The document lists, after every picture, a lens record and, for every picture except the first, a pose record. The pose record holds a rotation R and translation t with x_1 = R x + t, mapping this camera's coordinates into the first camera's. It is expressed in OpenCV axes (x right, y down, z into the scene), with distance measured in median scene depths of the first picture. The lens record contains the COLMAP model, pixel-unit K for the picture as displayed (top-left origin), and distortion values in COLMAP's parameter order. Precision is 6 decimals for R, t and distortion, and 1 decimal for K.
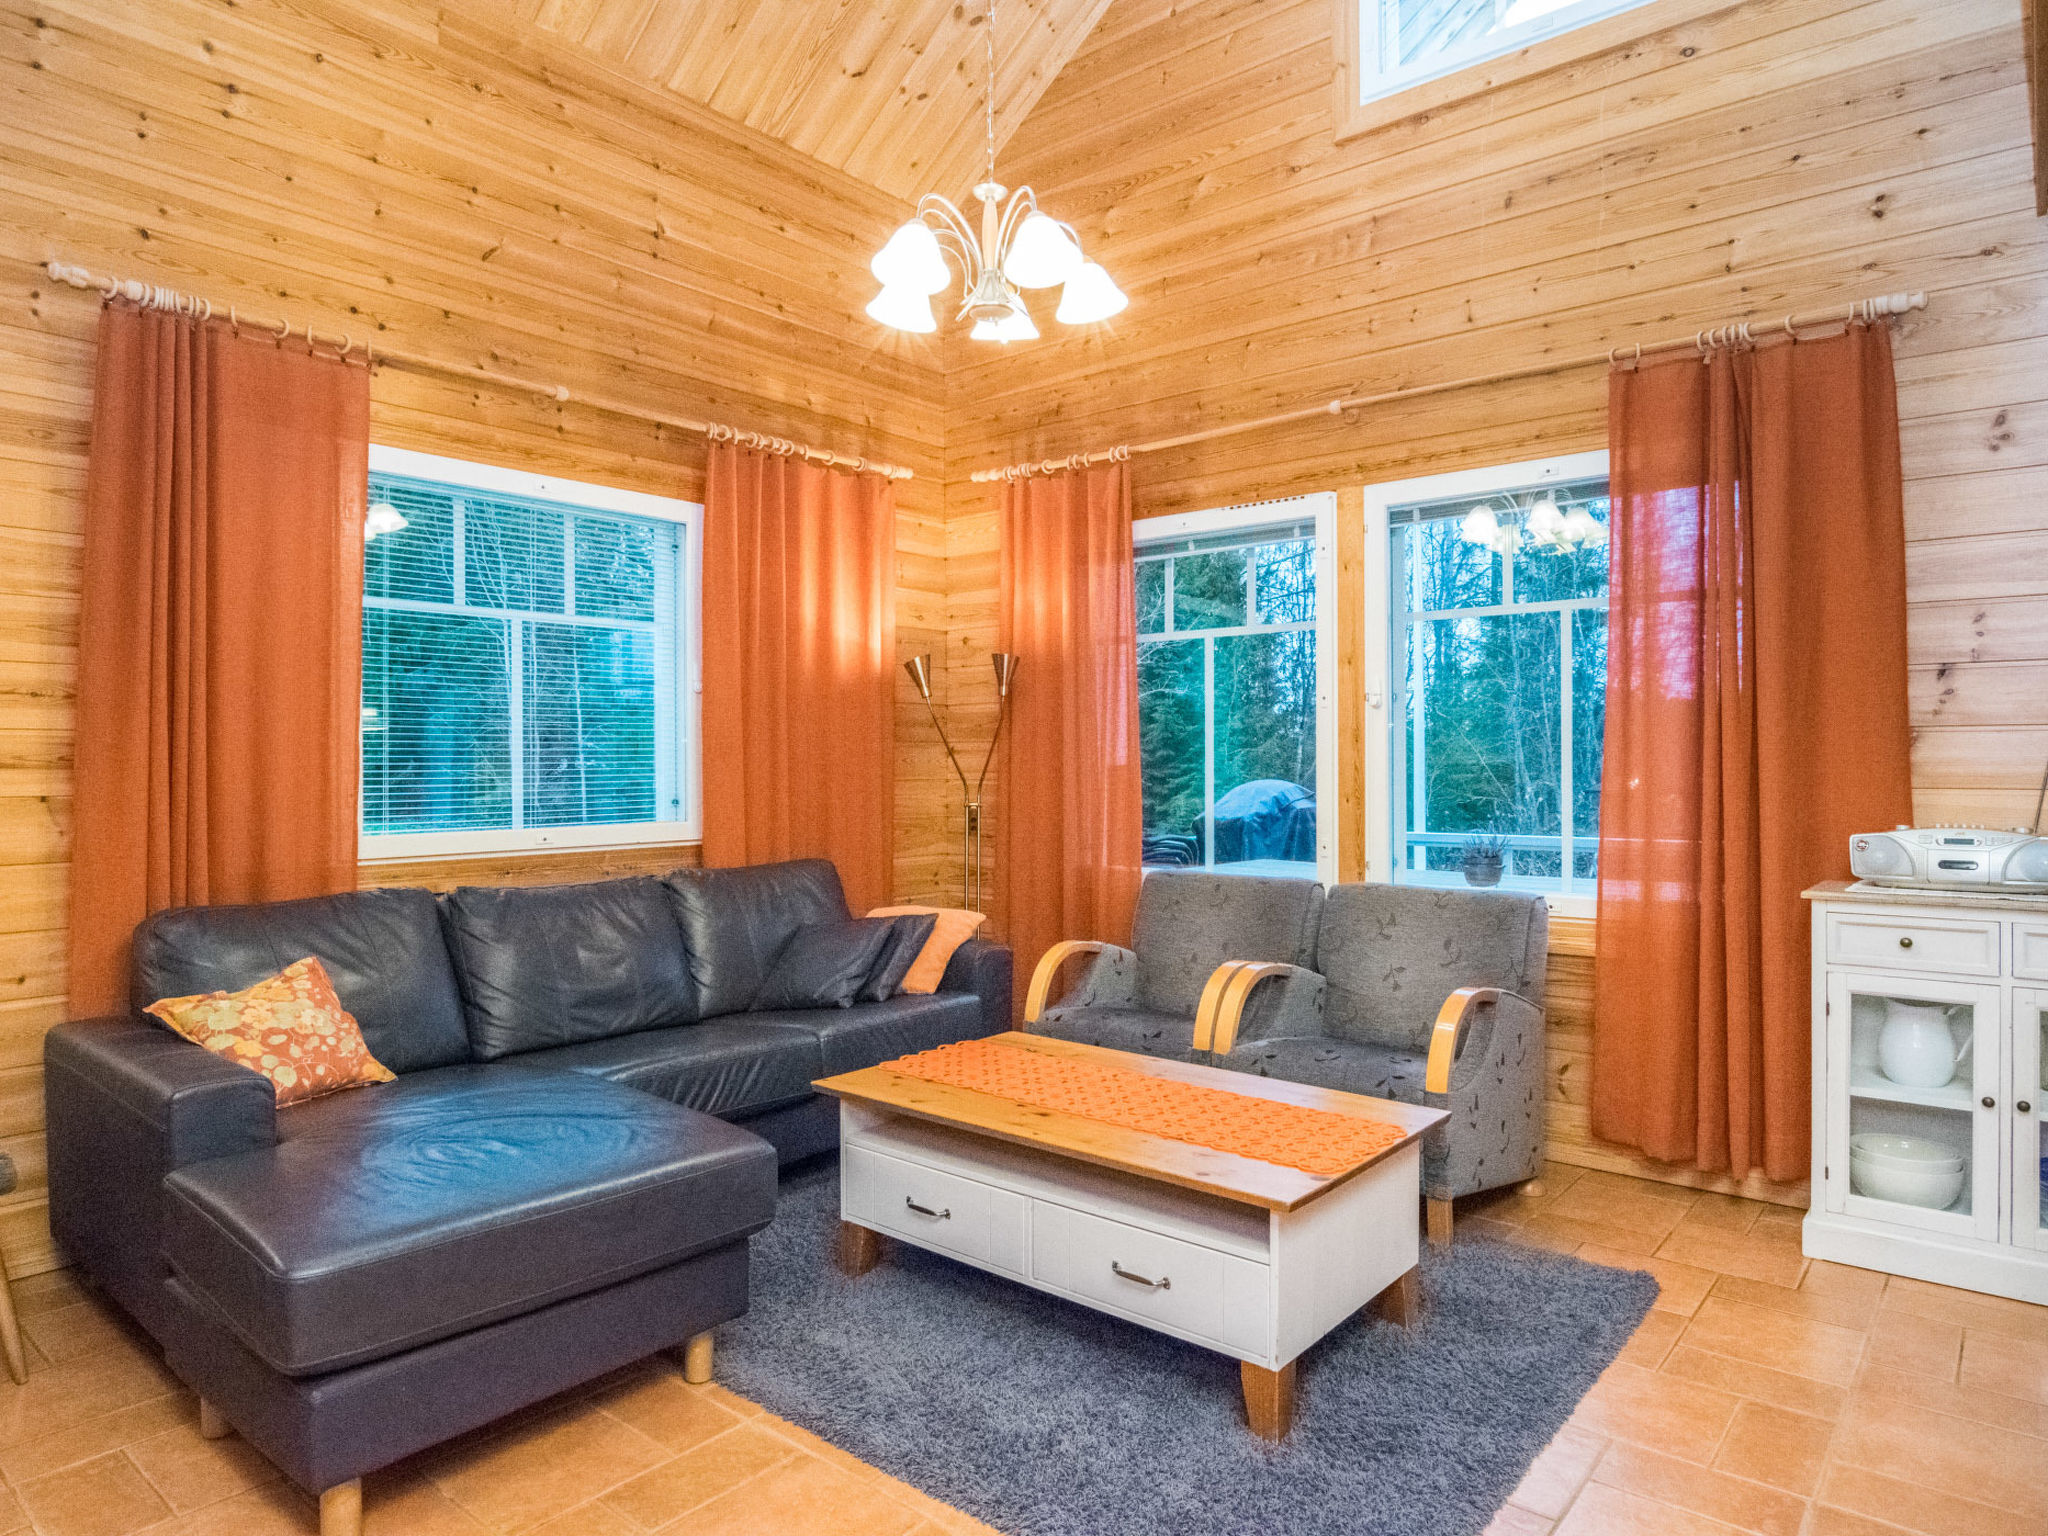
lens RADIAL K [[1265.0, 0, 1037.4], [0, 1265.0, 766.4], [0, 0, 1]] dist [-0.004111, -0.002615]
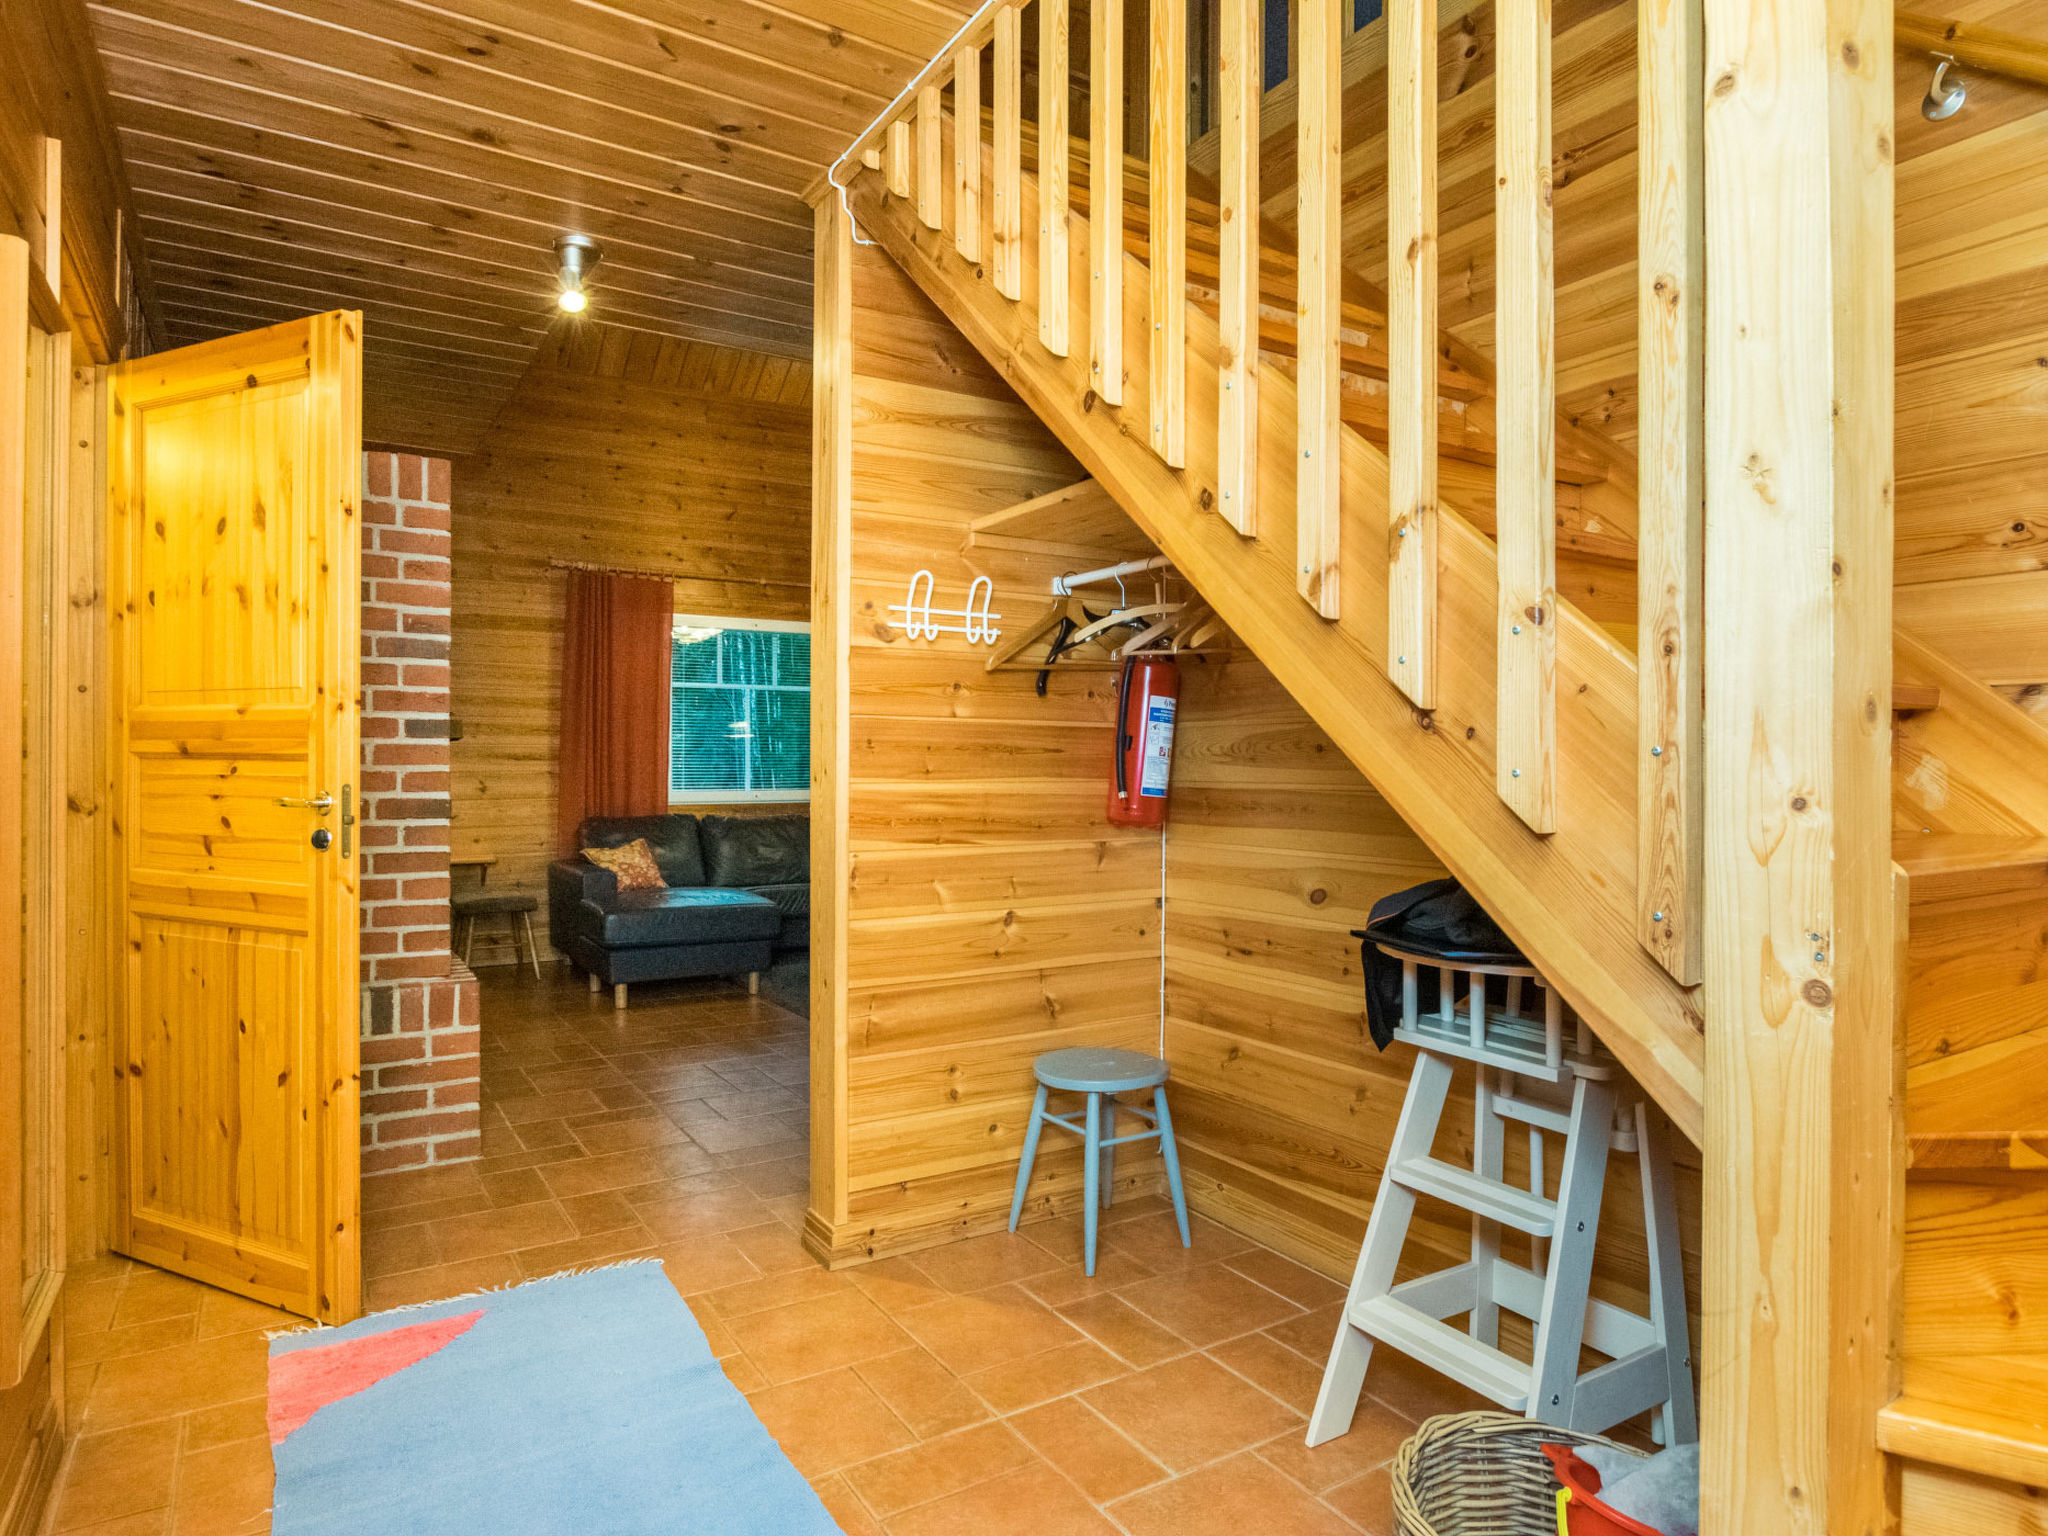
lens RADIAL K [[1213.0, 0, 1024.0], [0, 1213.0, 768.0], [0, 0, 1]] dist [0.000269, -0.000298]
pose [[0.949378, 0.004067, -0.314109, 0.863560], [-0.003233, 0.999990, 0.003176, 0.006710], [0.314119, -0.002000, 0.949381, -0.992792]]
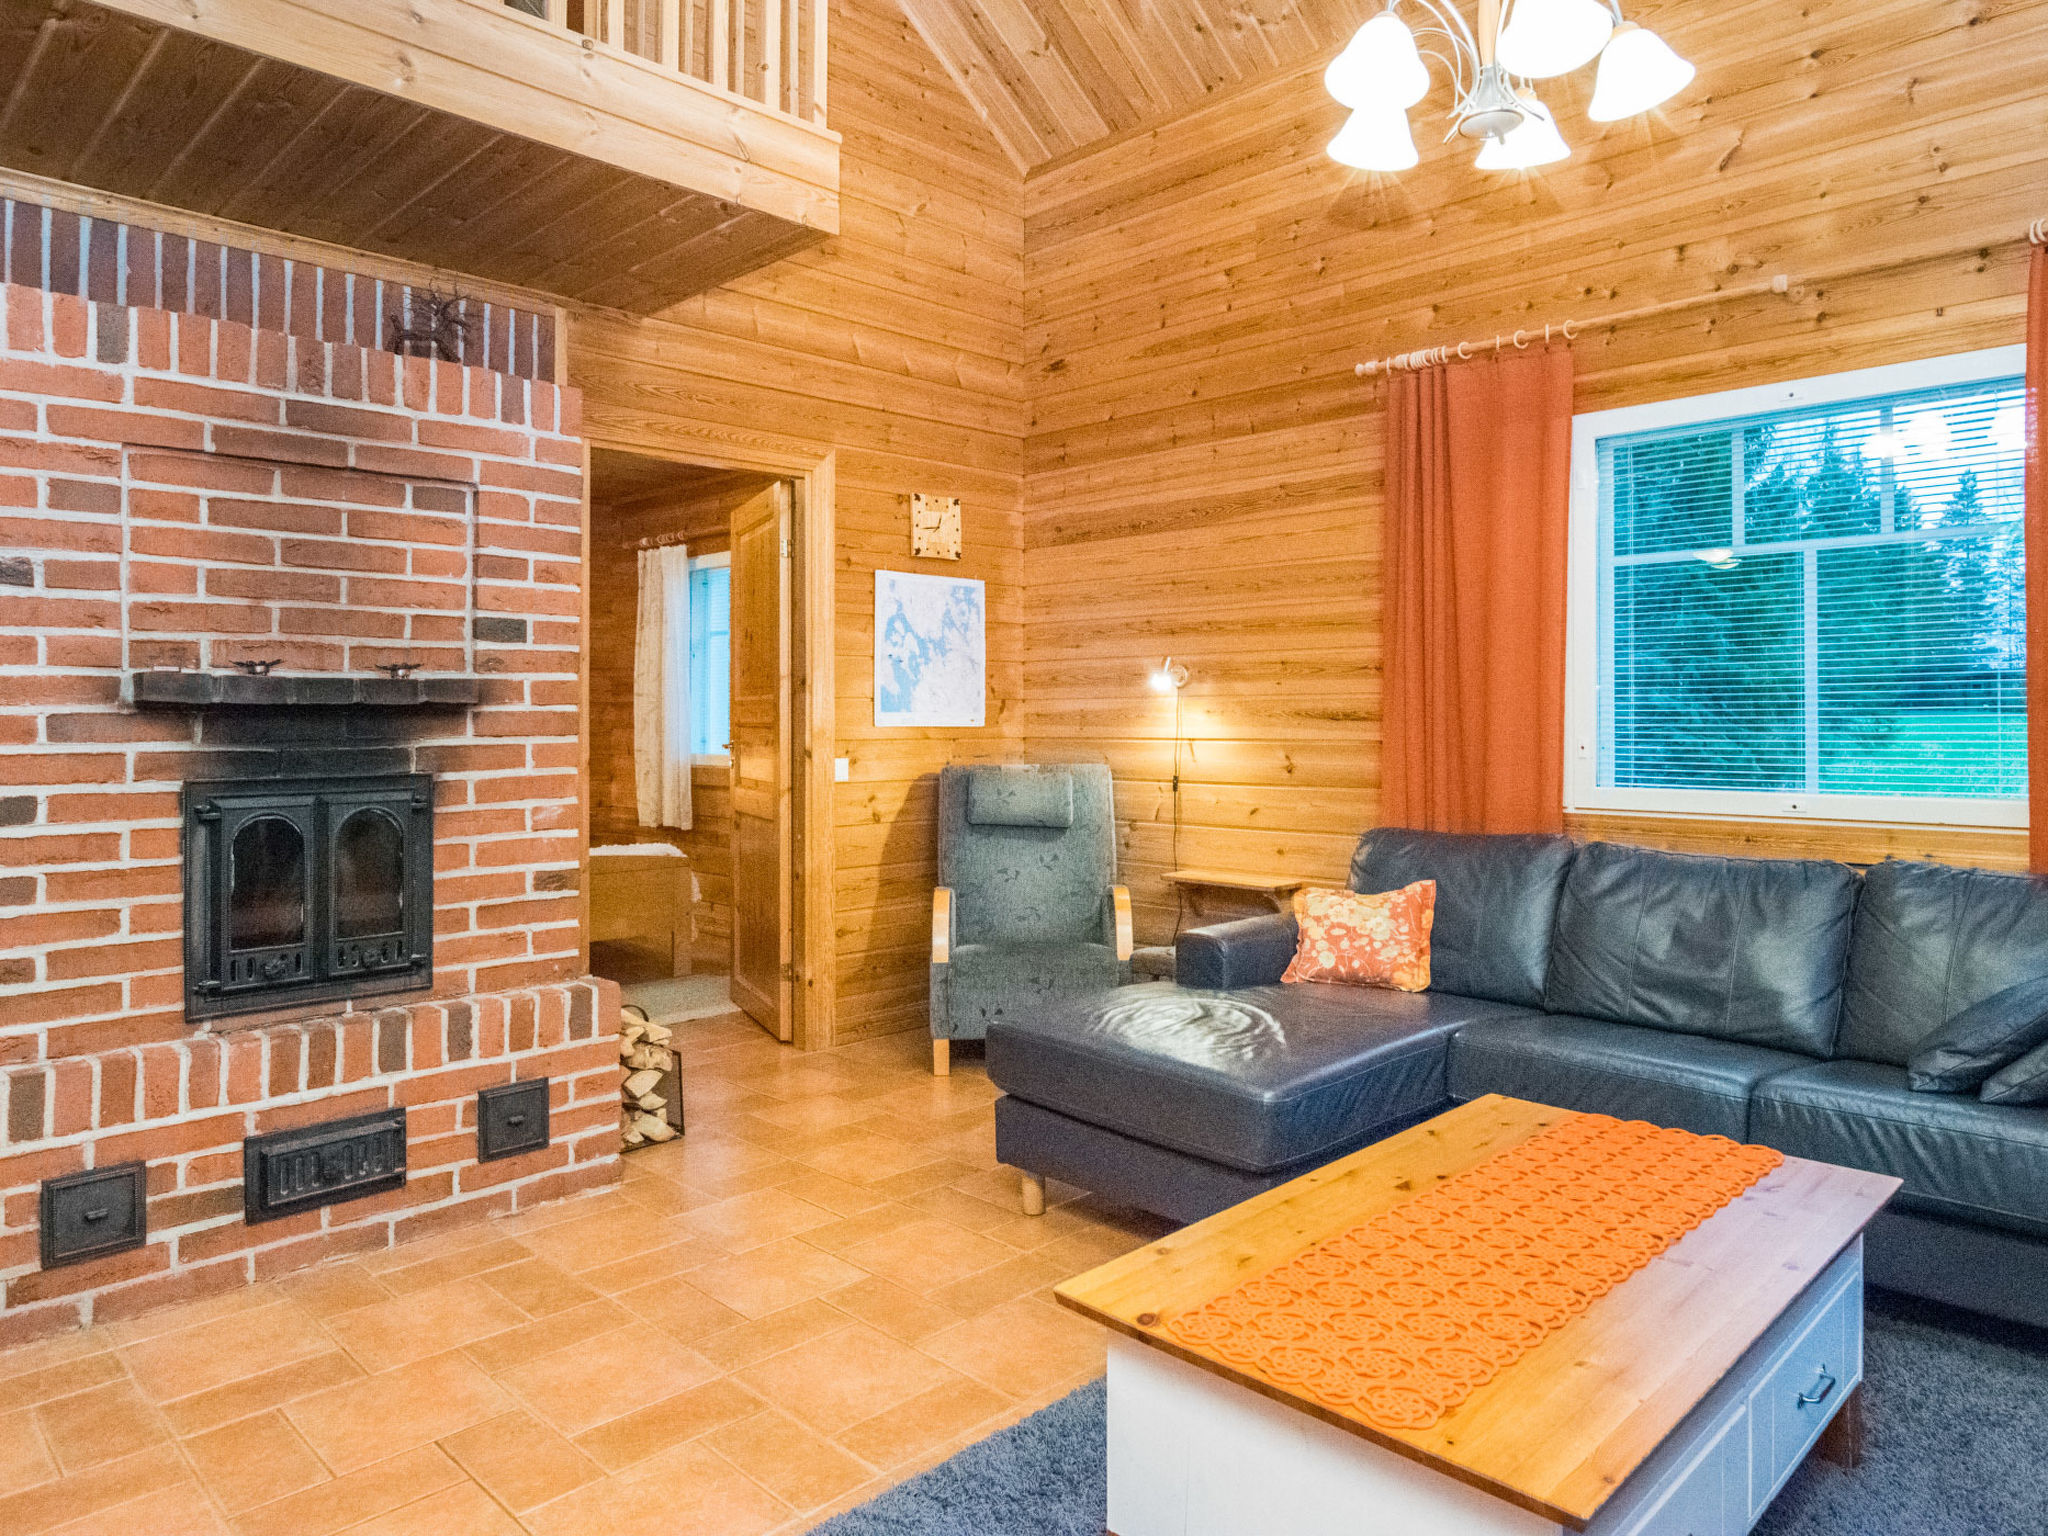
lens RADIAL K [[1300.7, 0, 1023.5], [0, 1300.7, 714.5], [0, 0, 1]] dist [0.001325, 0.001072]
pose [[-0.093088, -0.002843, -0.995654, 0.694899], [-0.001877, 0.999995, -0.002680, -0.001431], [0.995656, 0.001619, -0.093093, 0.740556]]
